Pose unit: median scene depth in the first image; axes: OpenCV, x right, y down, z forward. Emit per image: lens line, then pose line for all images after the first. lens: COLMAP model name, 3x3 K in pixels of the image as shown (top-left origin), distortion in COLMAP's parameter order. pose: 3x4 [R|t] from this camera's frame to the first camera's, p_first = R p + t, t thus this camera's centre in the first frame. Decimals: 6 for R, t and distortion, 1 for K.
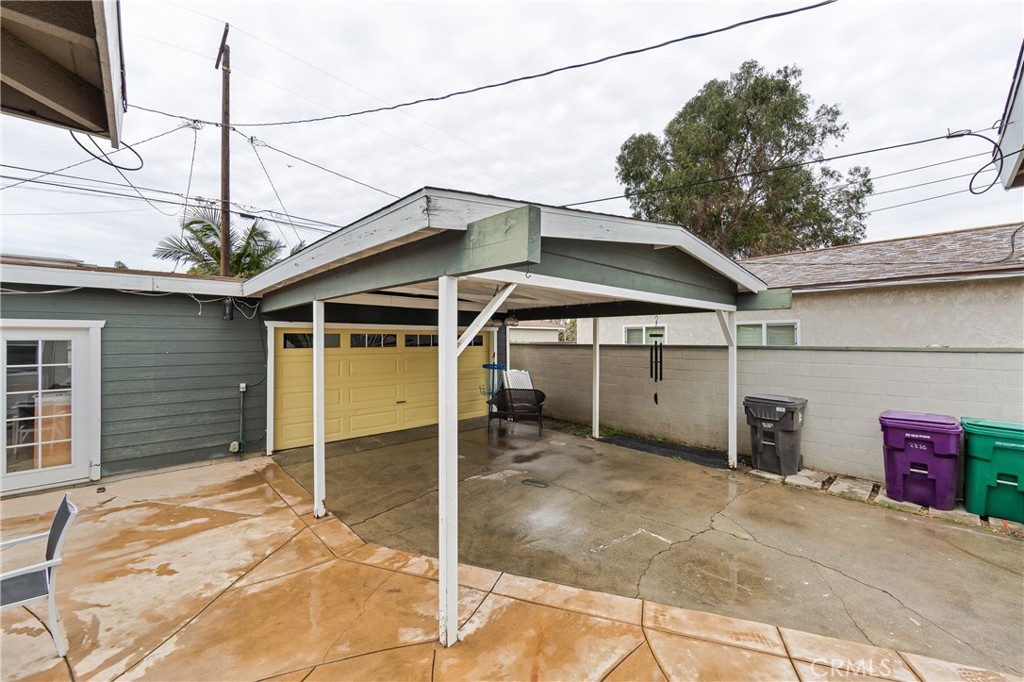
lens RADIAL K [[404.1, 0, 510.8], [0, 404.1, 337.5], [0, 0, 1]] dist [0.000903, 0.000151]
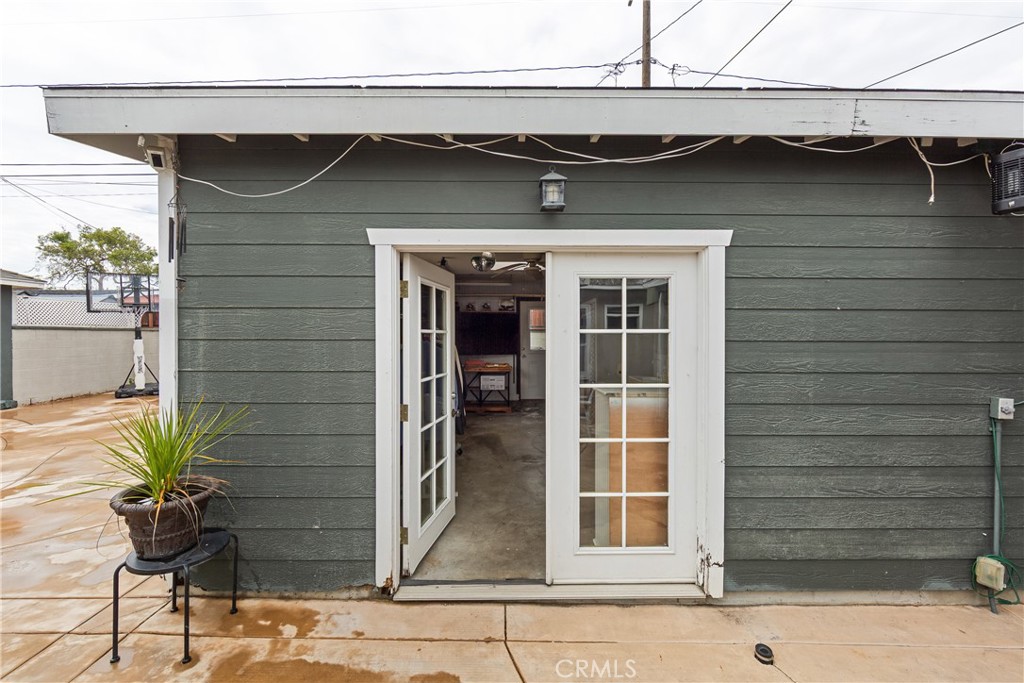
lens RADIAL K [[404.1, 0, 510.8], [0, 404.1, 338.0], [0, 0, 1]] dist [0.000903, 0.000151]
pose [[0.733532, 0.011358, -0.679560, -0.938446], [-0.000277, 0.999865, 0.016412, 0.069478], [0.679655, -0.011850, 0.733437, 0.561305]]
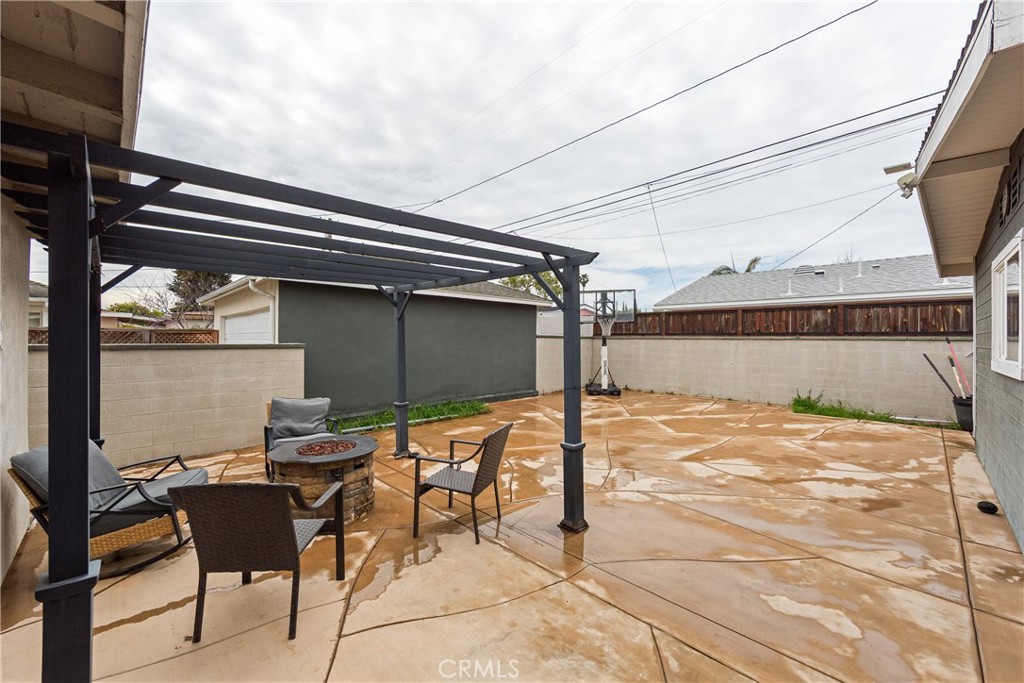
lens RADIAL K [[406.3, 0, 515.0], [0, 406.3, 334.8], [0, 0, 1]] dist [-0.001933, 0.000042]
pose [[0.032987, -0.008639, -0.999418, -1.312554], [0.000577, 0.999963, -0.008625, 0.065100], [0.999456, -0.000292, 0.032991, 0.199211]]
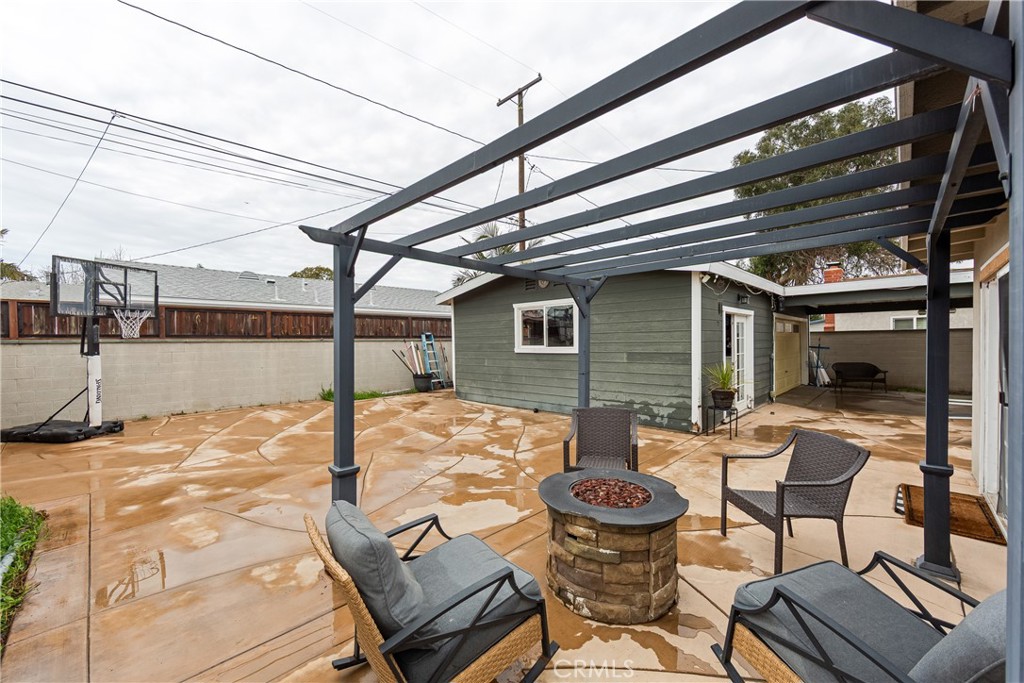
lens RADIAL K [[404.1, 0, 510.8], [0, 404.1, 338.0], [0, 0, 1]] dist [0.000903, 0.000151]
pose [[0.998536, -0.009310, 0.053286, -2.239631], [0.009411, 0.999954, -0.001654, 0.066059], [-0.053269, 0.002153, 0.998578, -0.651410]]
